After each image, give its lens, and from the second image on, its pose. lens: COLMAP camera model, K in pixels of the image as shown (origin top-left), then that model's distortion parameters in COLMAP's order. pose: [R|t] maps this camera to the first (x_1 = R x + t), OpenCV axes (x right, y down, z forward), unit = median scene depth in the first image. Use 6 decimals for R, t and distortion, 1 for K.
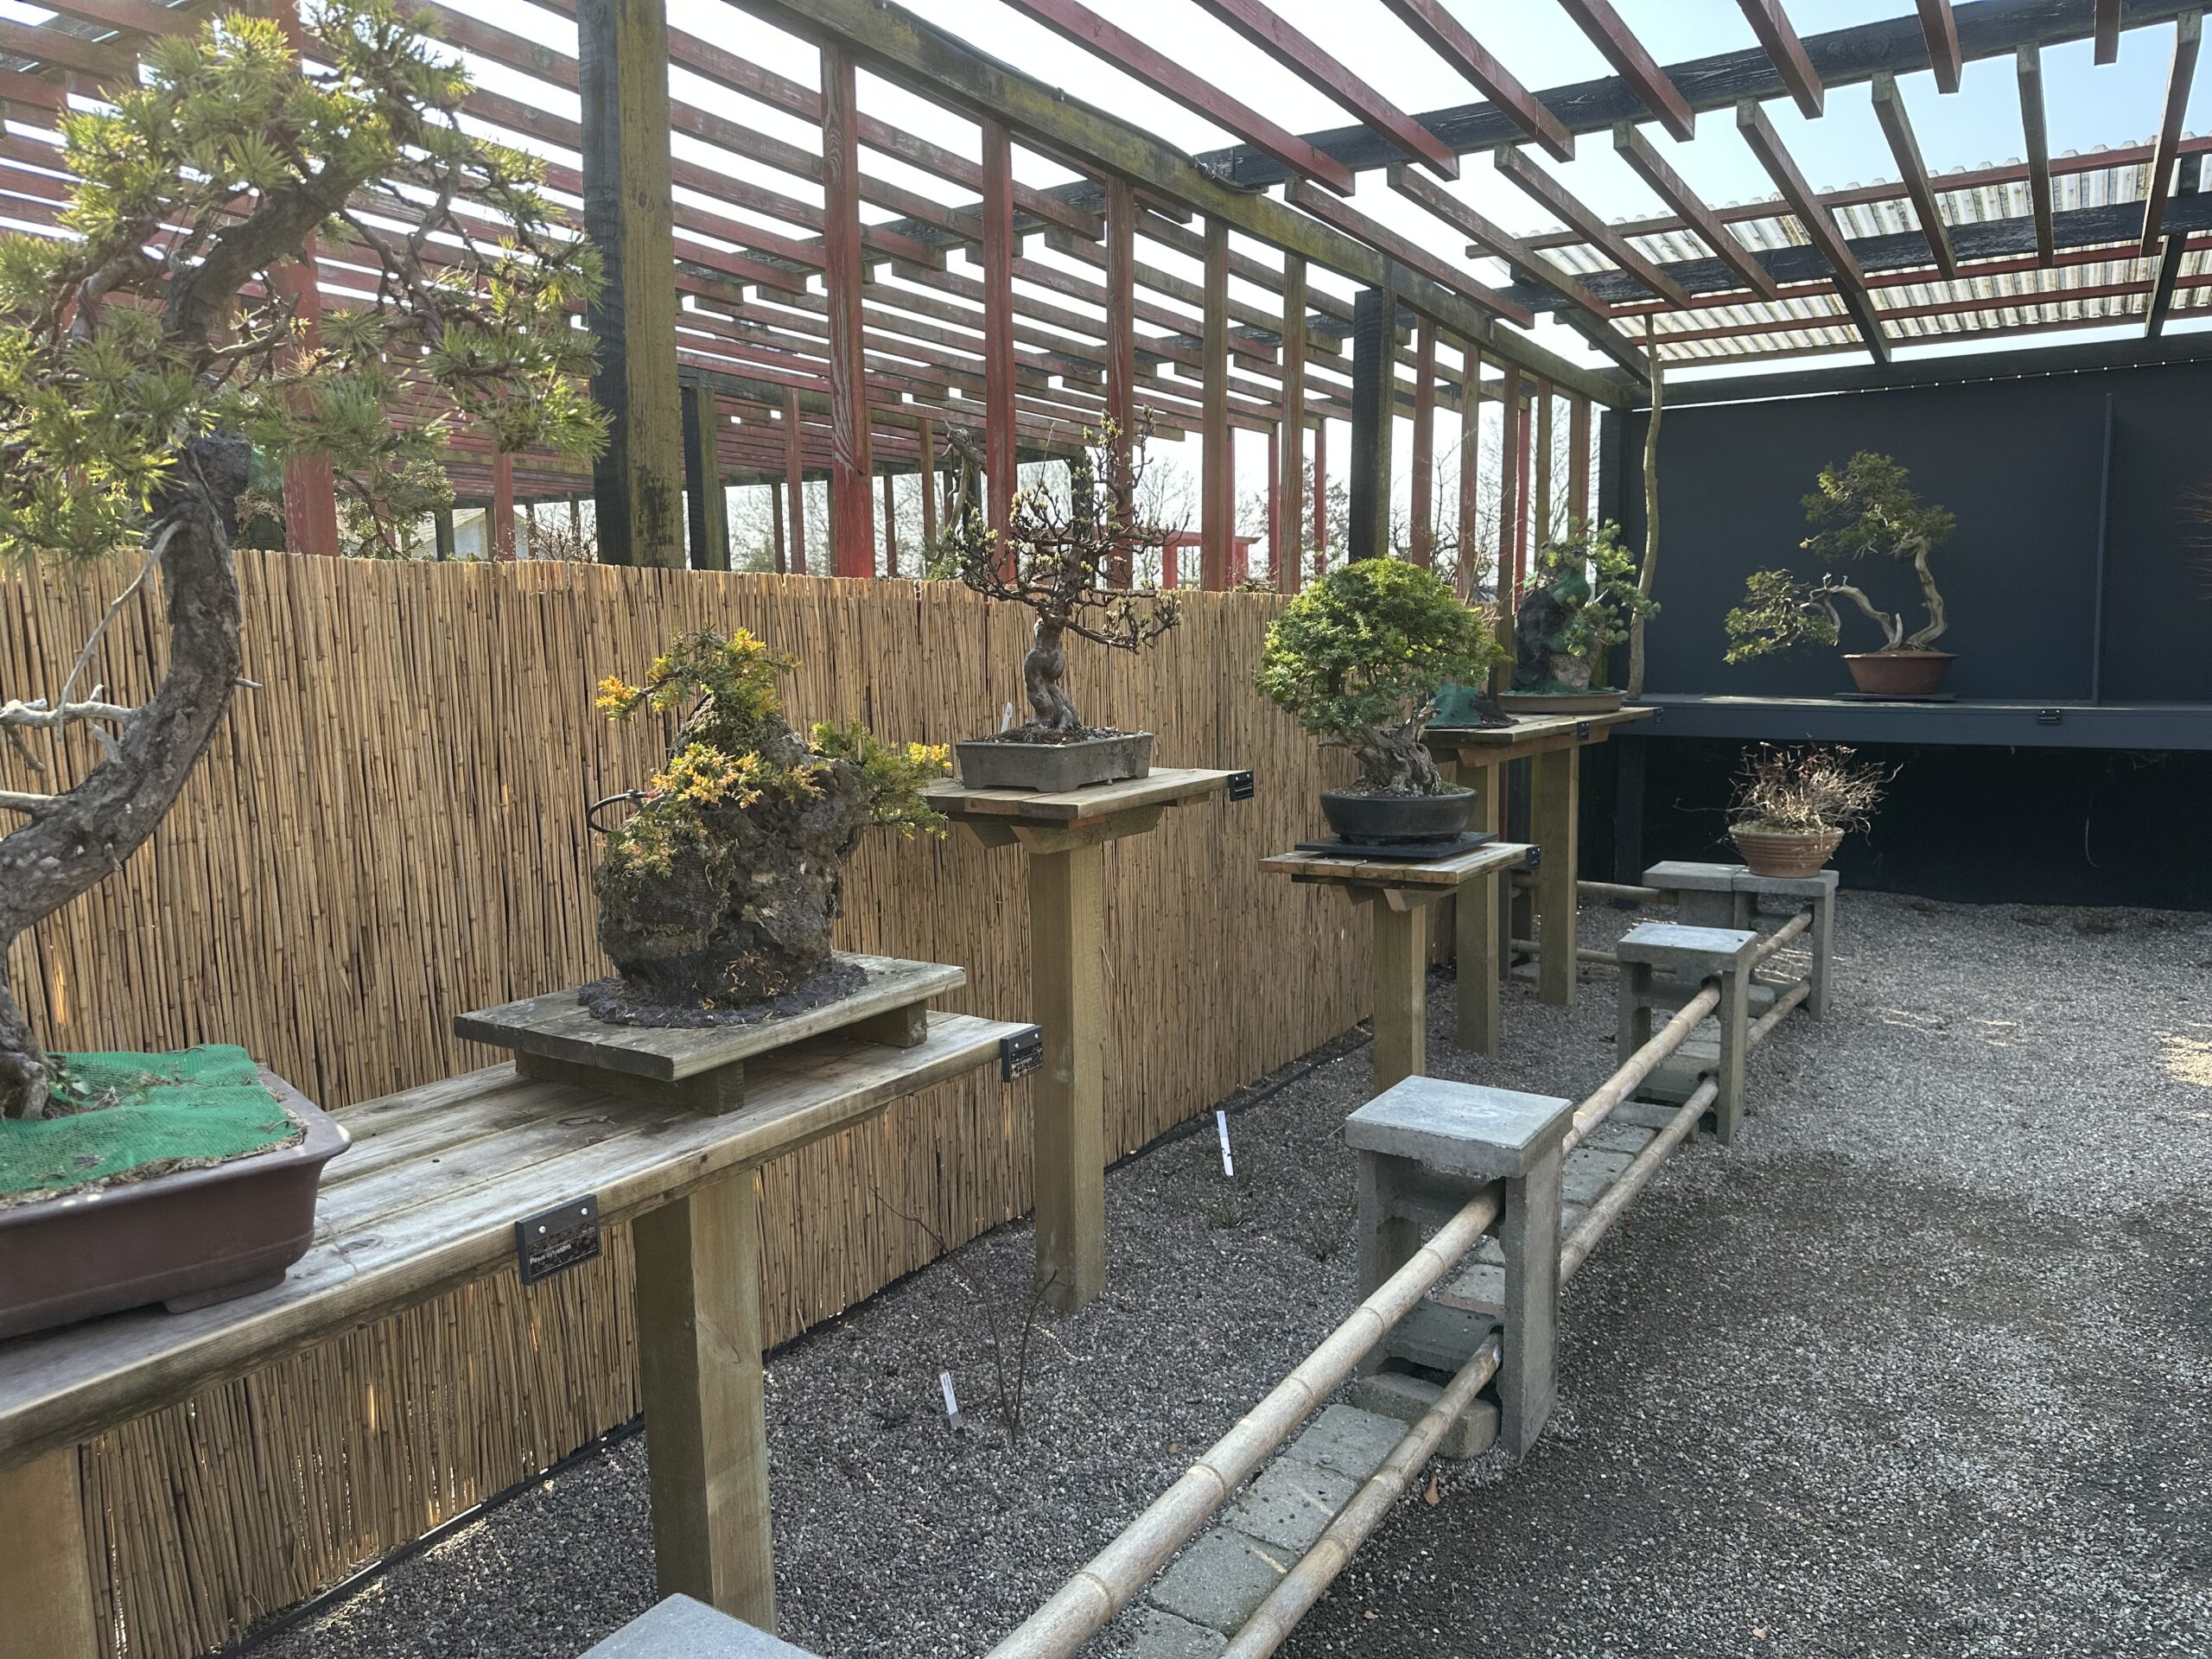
lens RADIAL K [[1556.0, 0, 1119.3], [0, 1556.0, 832.5], [0, 0, 1]] dist [0.014087, -0.010503]
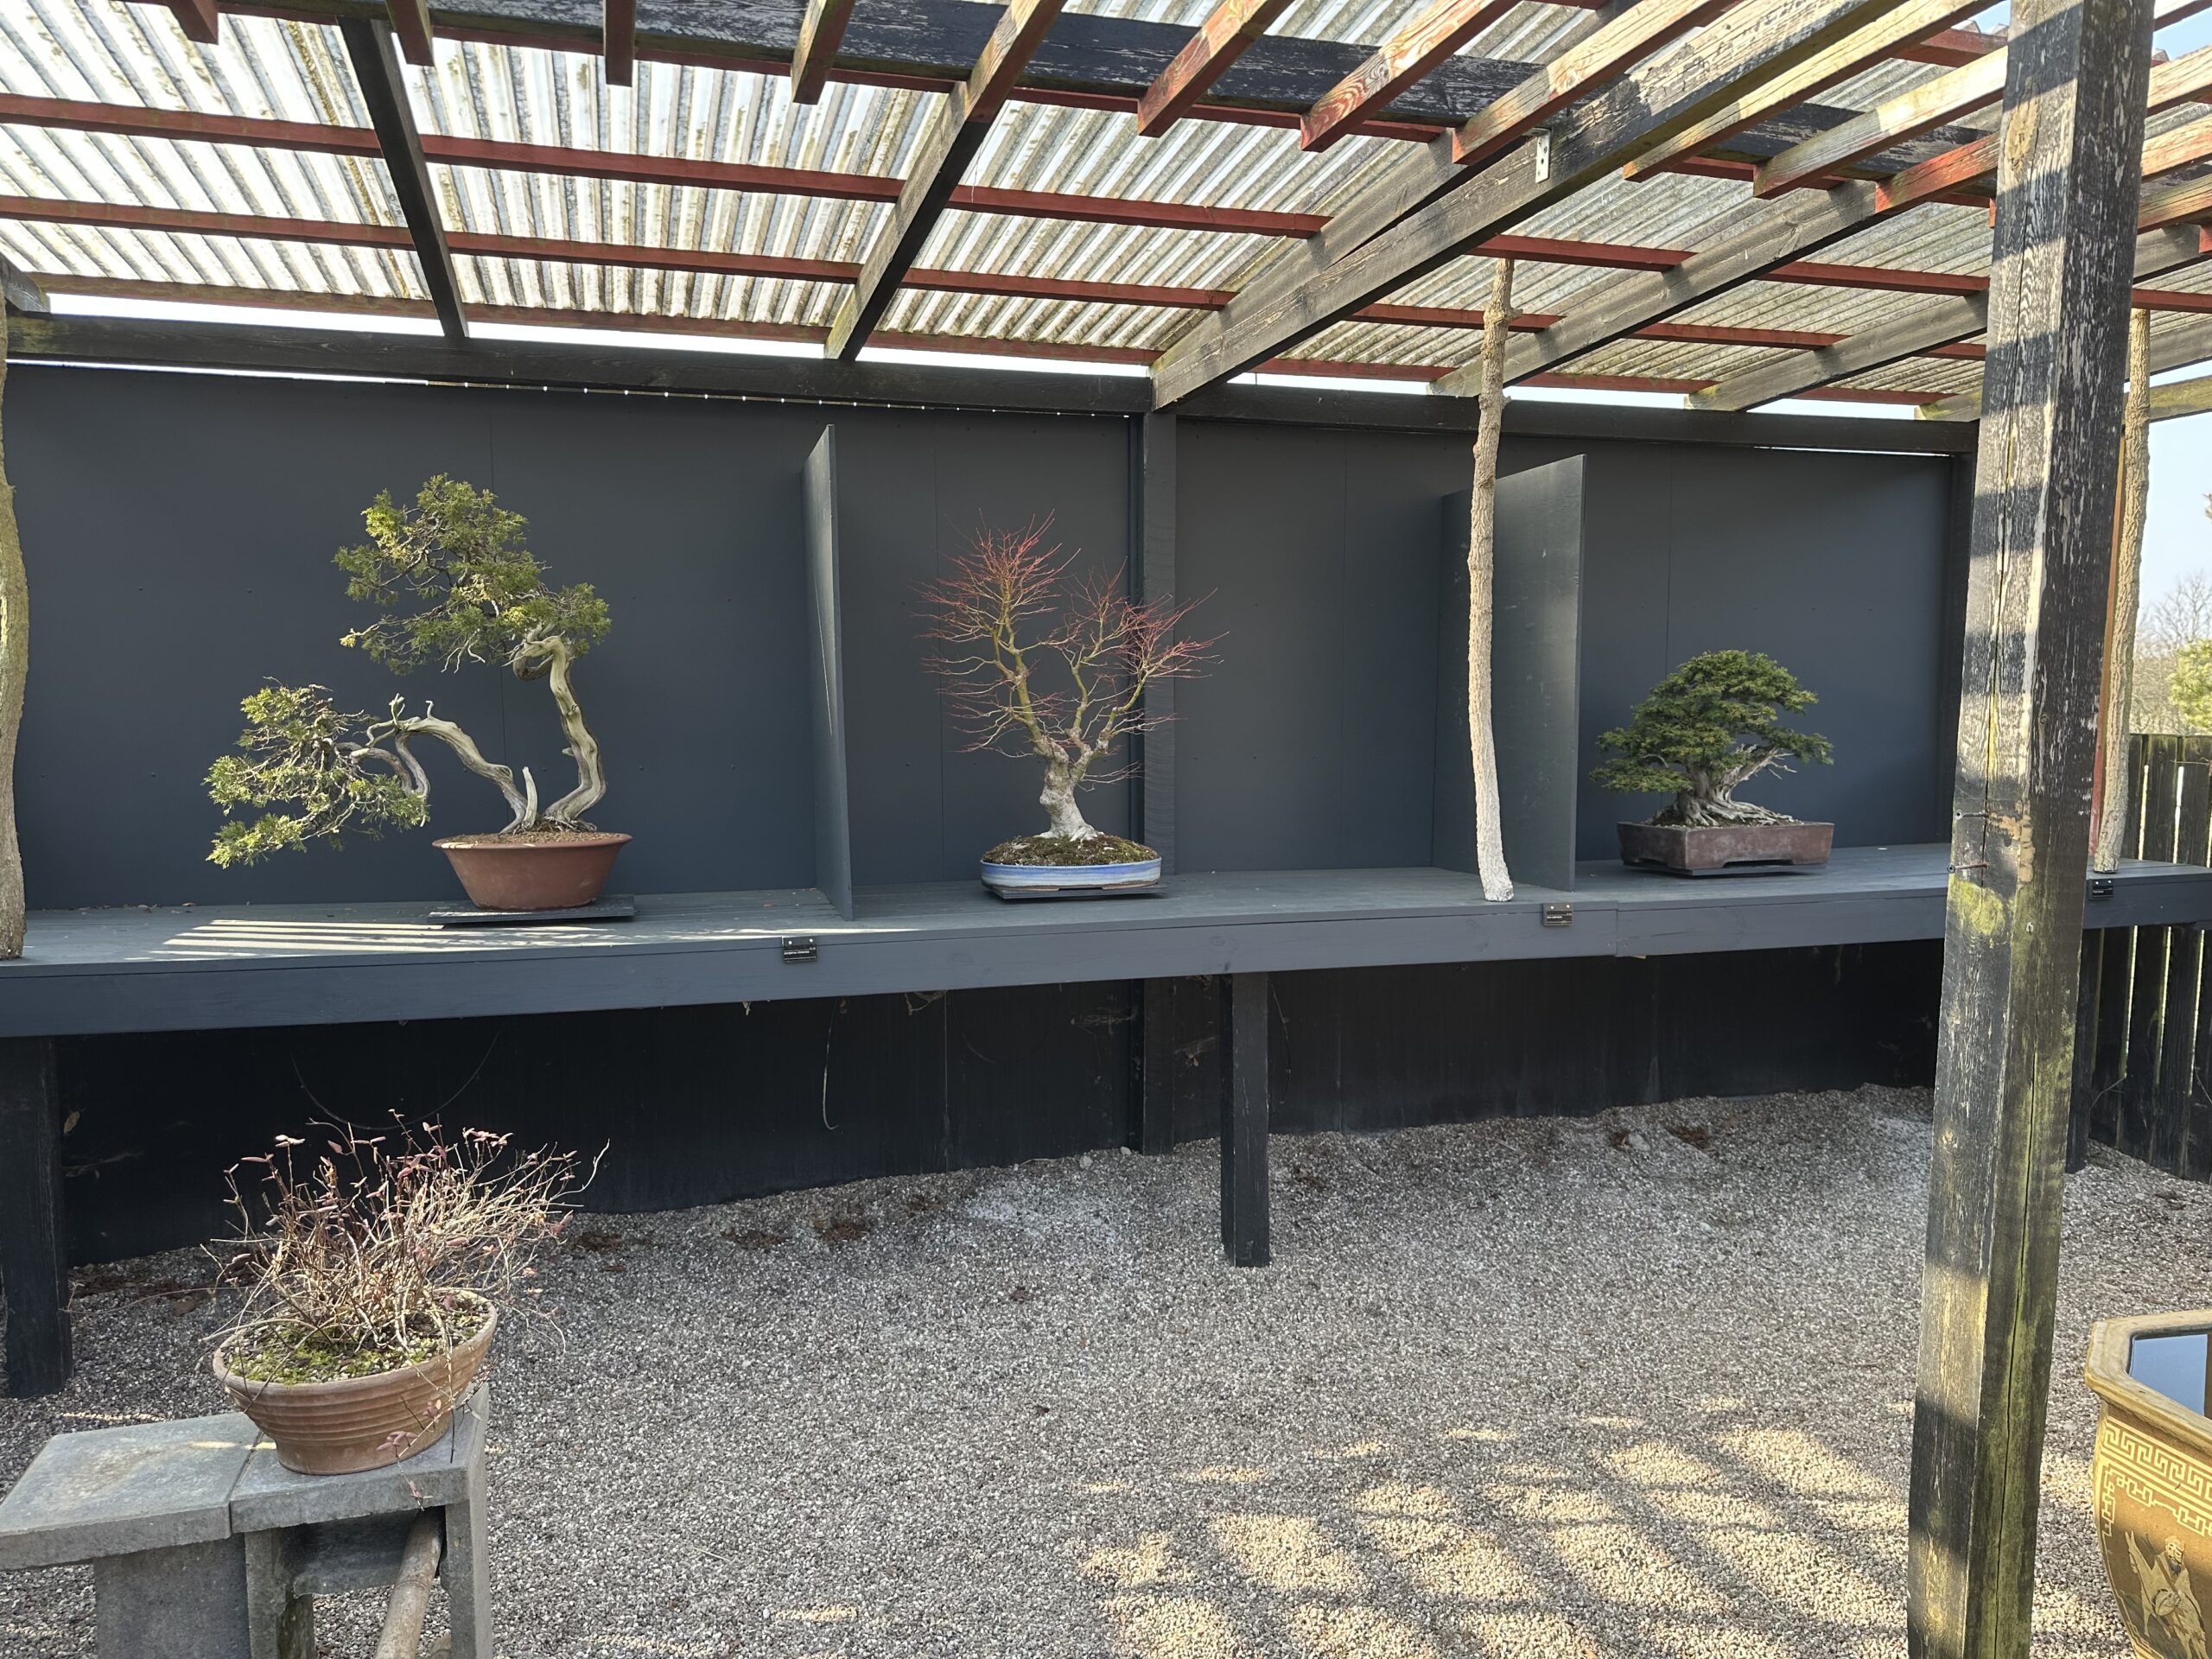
lens RADIAL K [[1556.0, 0, 1116.3], [0, 1556.0, 824.5], [0, 0, 1]] dist [0.014087, -0.010503]
pose [[0.652280, -0.052628, 0.756149, 0.206382], [0.095065, 0.995390, -0.012727, -0.091721], [-0.751993, 0.080185, 0.654276, 0.464747]]
